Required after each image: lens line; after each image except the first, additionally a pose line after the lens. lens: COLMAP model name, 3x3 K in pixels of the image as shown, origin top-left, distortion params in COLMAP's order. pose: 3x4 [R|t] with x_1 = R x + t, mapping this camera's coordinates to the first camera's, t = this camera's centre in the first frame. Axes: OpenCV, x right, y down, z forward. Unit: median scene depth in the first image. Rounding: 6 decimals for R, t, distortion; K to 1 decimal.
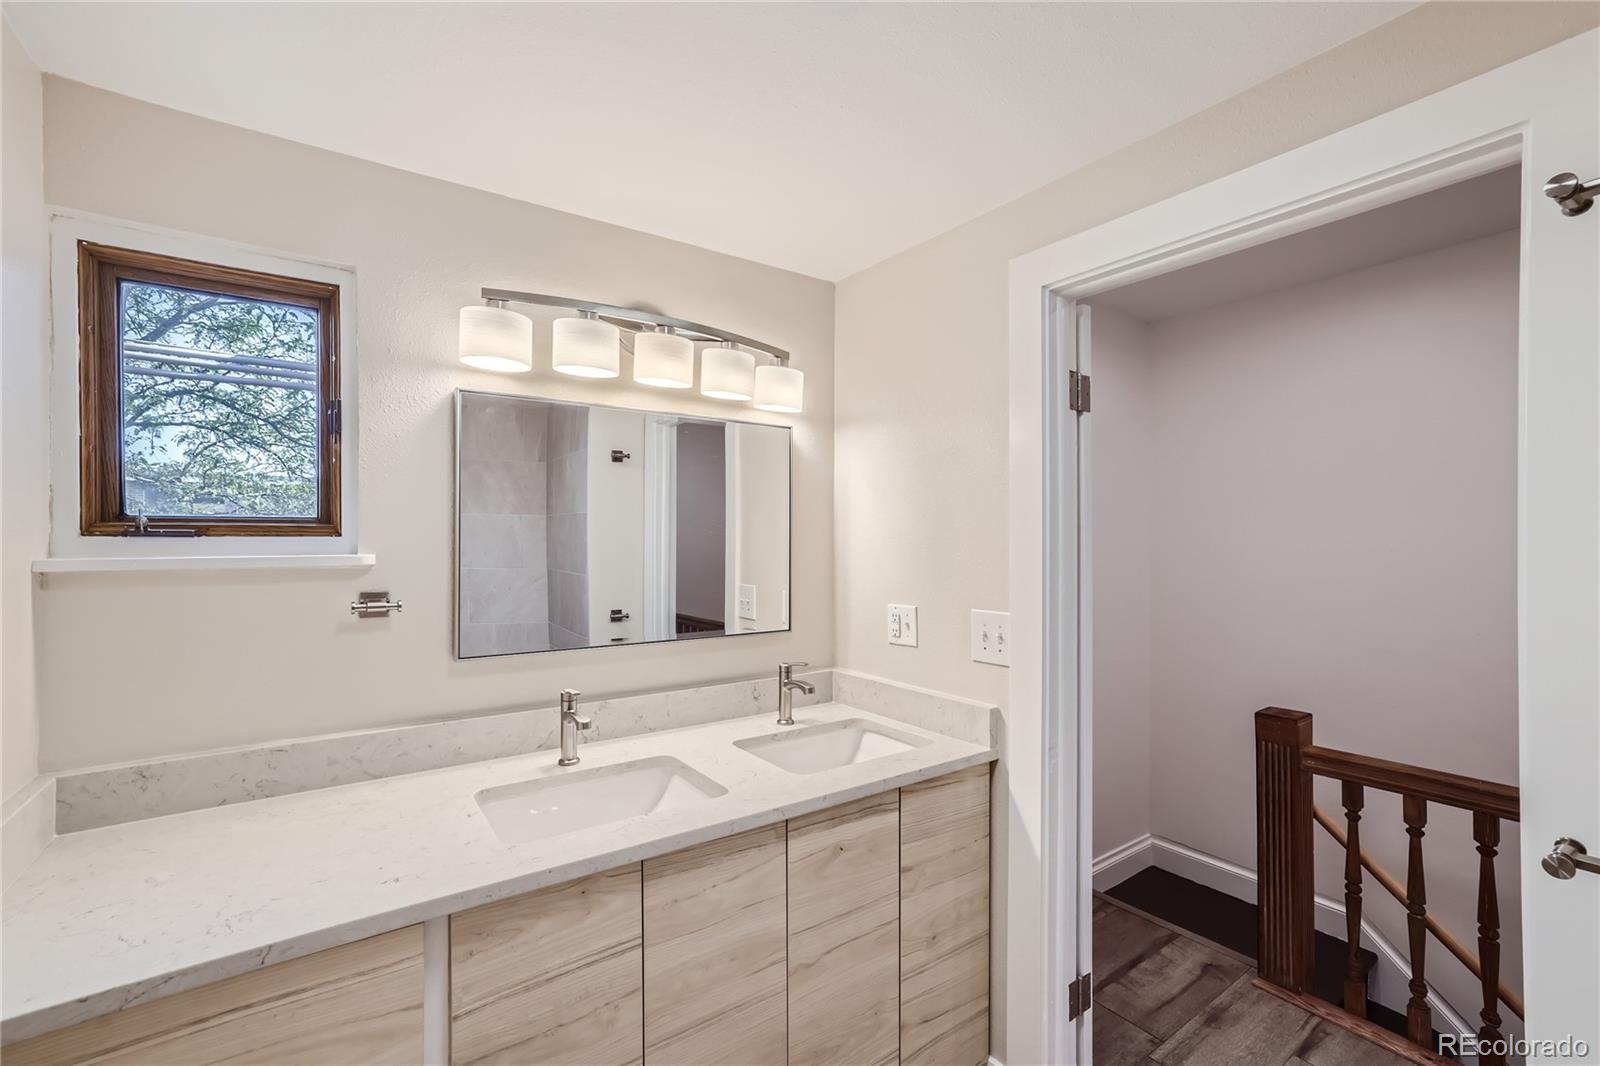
lens RADIAL K [[682.6, 0, 789.2], [0, 682.6, 539.2], [0, 0, 1]] dist [-0.000492, 0.003406]
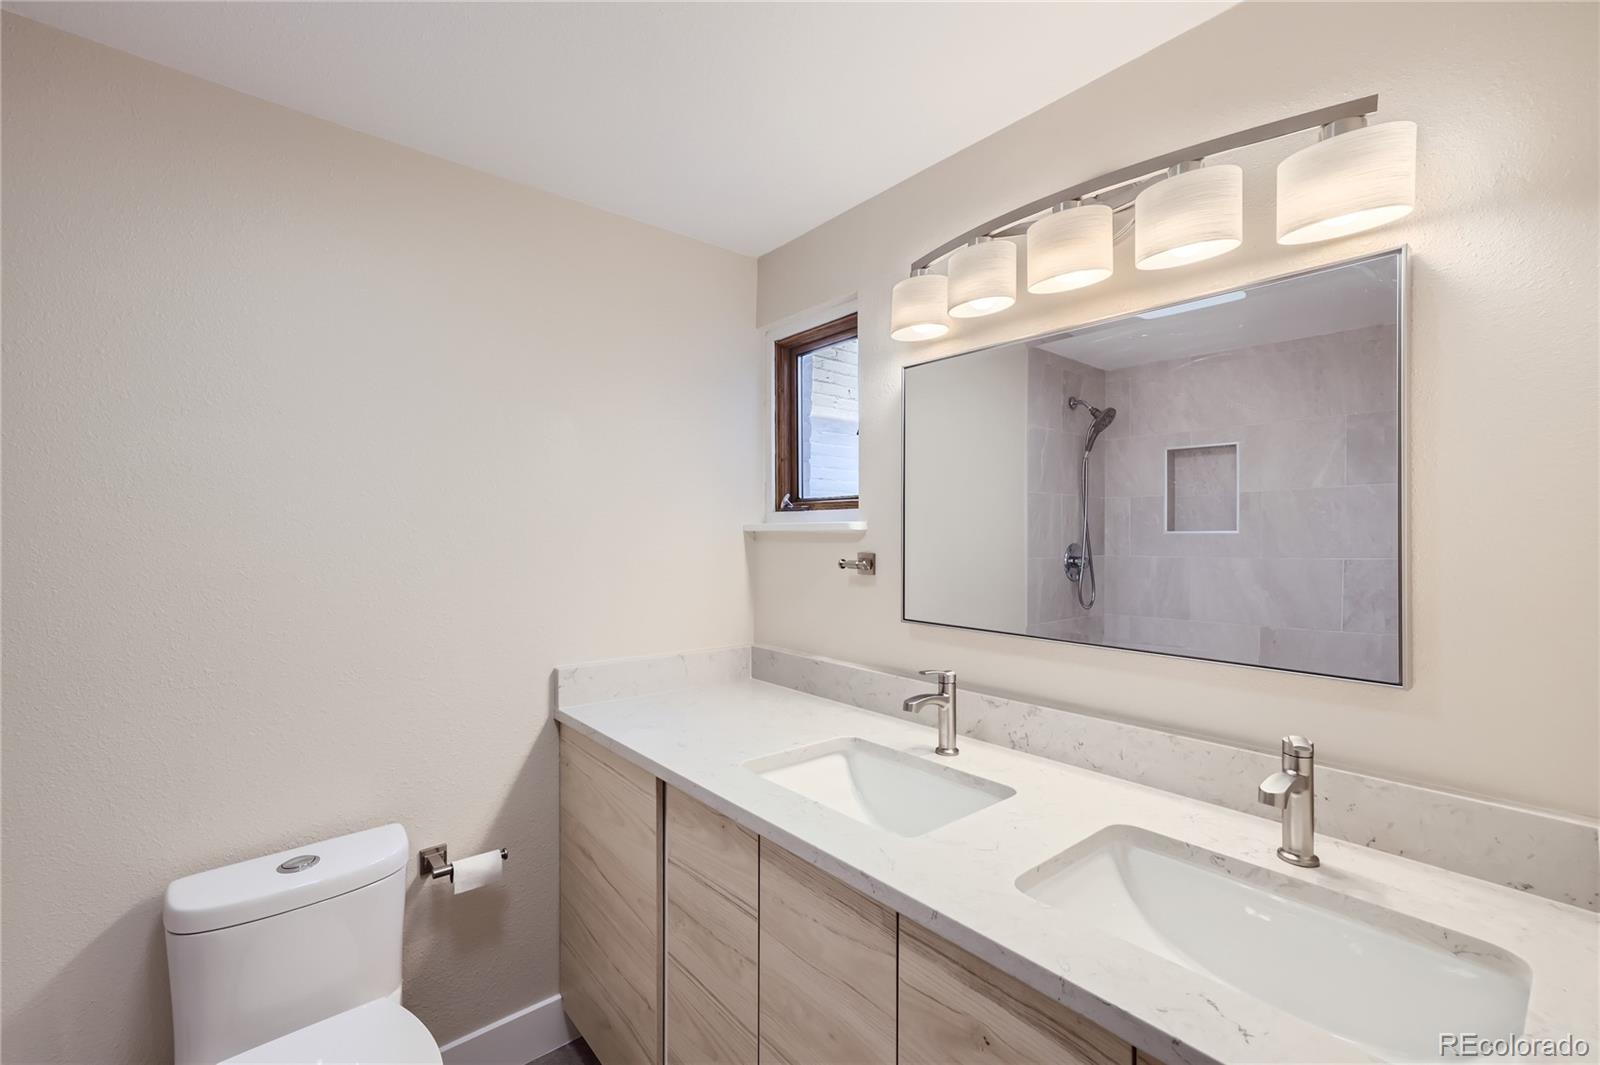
lens RADIAL K [[682.6, 0, 790.9], [0, 682.6, 528.3], [0, 0, 1]] dist [-0.000492, 0.003406]
pose [[0.093241, -0.007621, -0.995614, 0.646535], [-0.003170, 0.999963, -0.007951, 0.048065], [0.995639, 0.003897, 0.093214, 0.834543]]
